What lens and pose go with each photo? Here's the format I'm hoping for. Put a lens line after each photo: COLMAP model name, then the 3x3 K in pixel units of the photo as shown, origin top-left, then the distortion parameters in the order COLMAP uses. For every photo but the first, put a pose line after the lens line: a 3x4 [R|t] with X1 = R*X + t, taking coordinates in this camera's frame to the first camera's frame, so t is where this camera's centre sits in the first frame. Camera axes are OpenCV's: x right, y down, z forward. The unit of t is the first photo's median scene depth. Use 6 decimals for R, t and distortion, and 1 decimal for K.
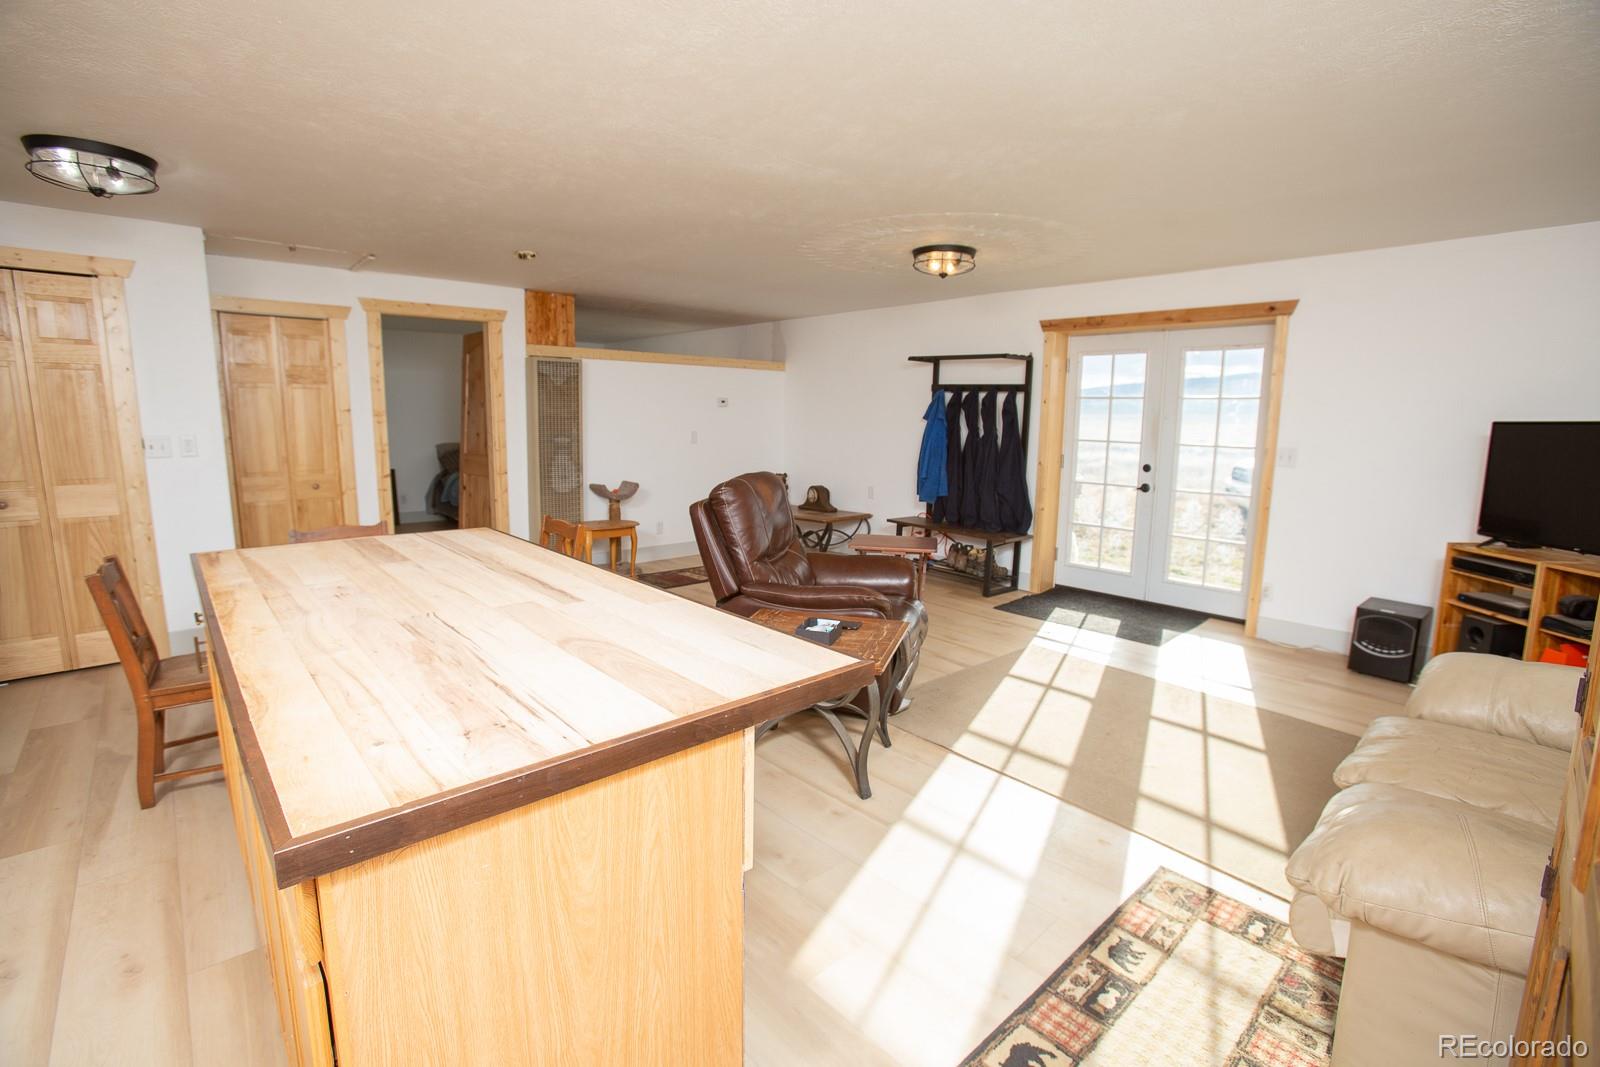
lens RADIAL K [[726.7, 0, 794.8], [0, 726.7, 528.9], [0, 0, 1]] dist [-0.078023, 0.031595]
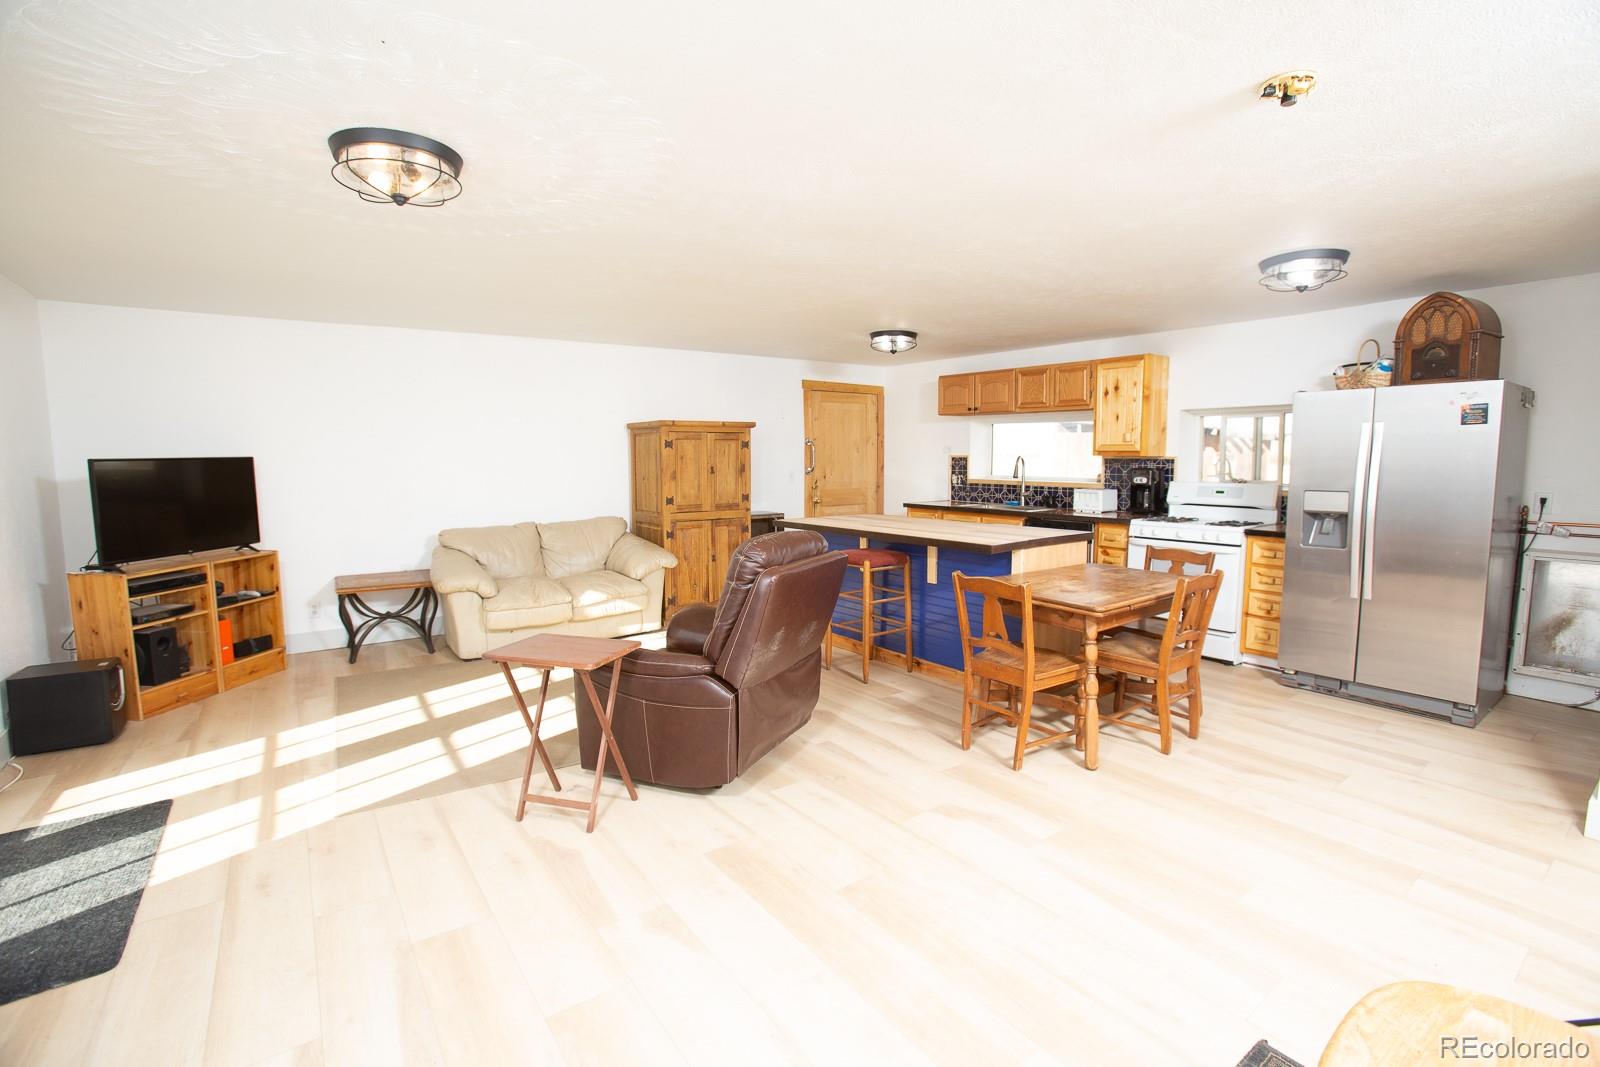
lens RADIAL K [[731.2, 0, 799.4], [0, 731.2, 529.2], [0, 0, 1]] dist [-0.090485, 0.041672]
pose [[-0.993832, -0.019567, 0.109157, -0.127132], [0.009478, 0.965721, 0.259410, -0.218095], [-0.110491, 0.258844, -0.959579, 1.327385]]
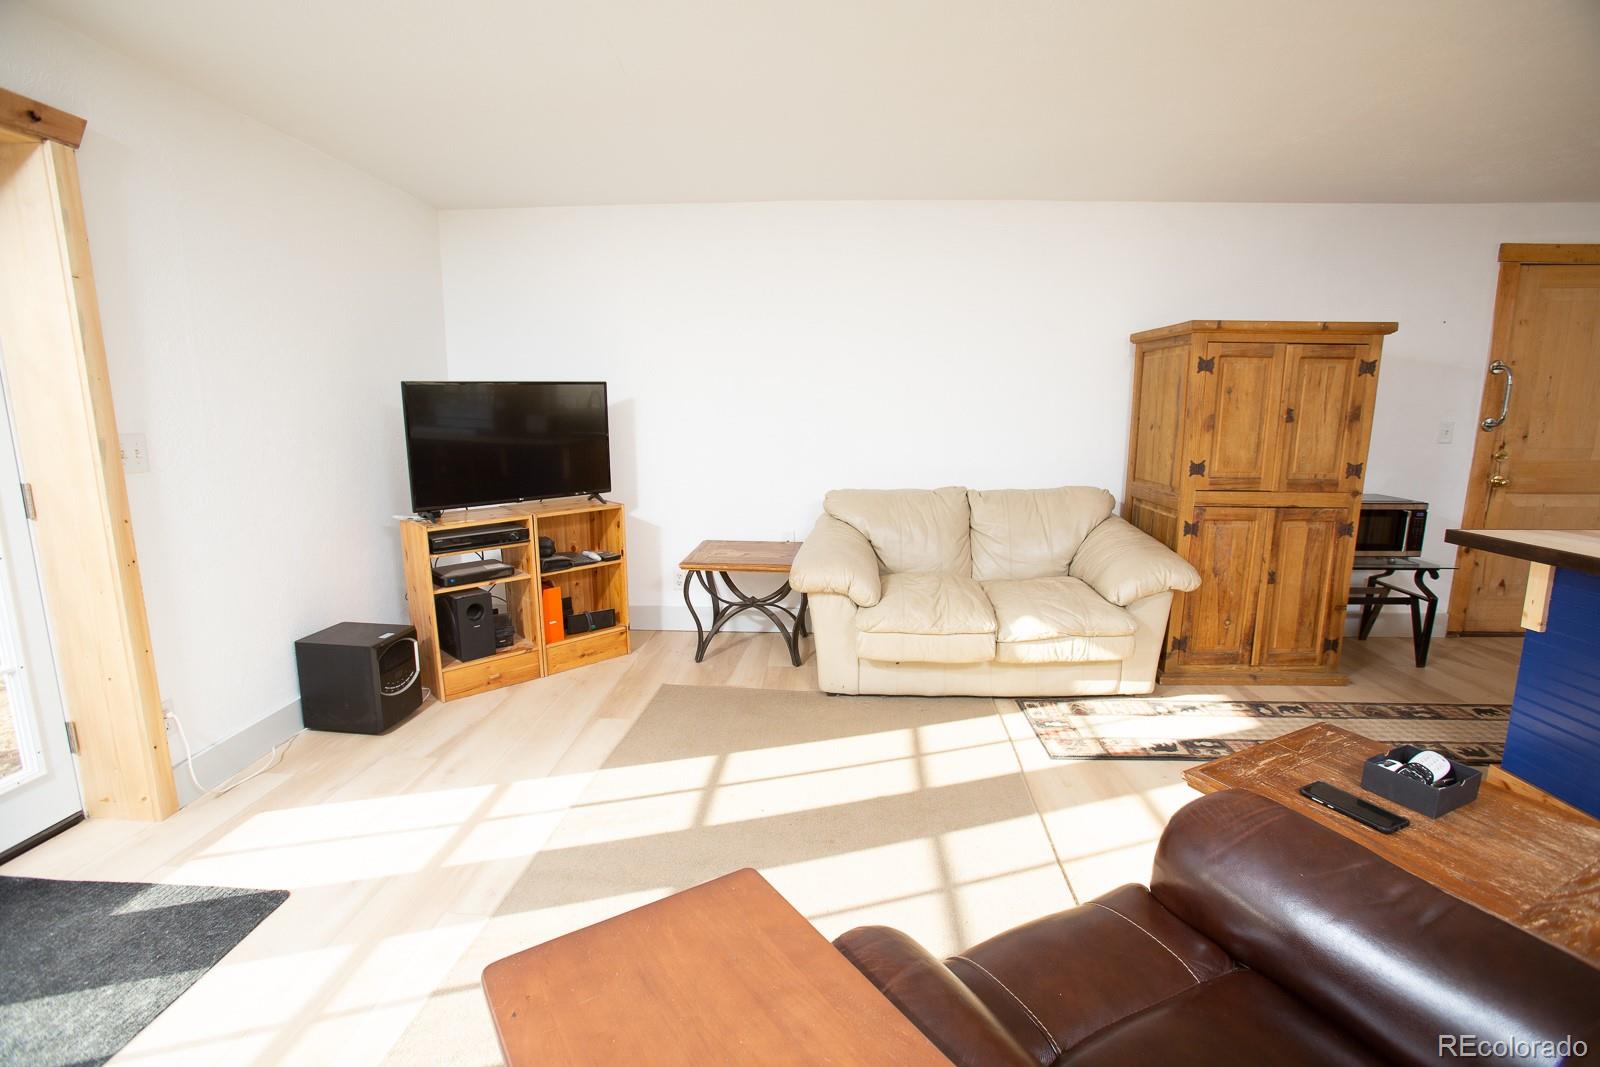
lens RADIAL K [[734.3, 0, 800.0], [0, 734.3, 533.5], [0, 0, 1]] dist [-0.067313, 0.023866]
pose [[-0.710206, -0.136448, 0.690644, 0.011256], [0.102627, 0.950491, 0.293318, -0.127878], [-0.696473, 0.279195, -0.661041, 0.892895]]
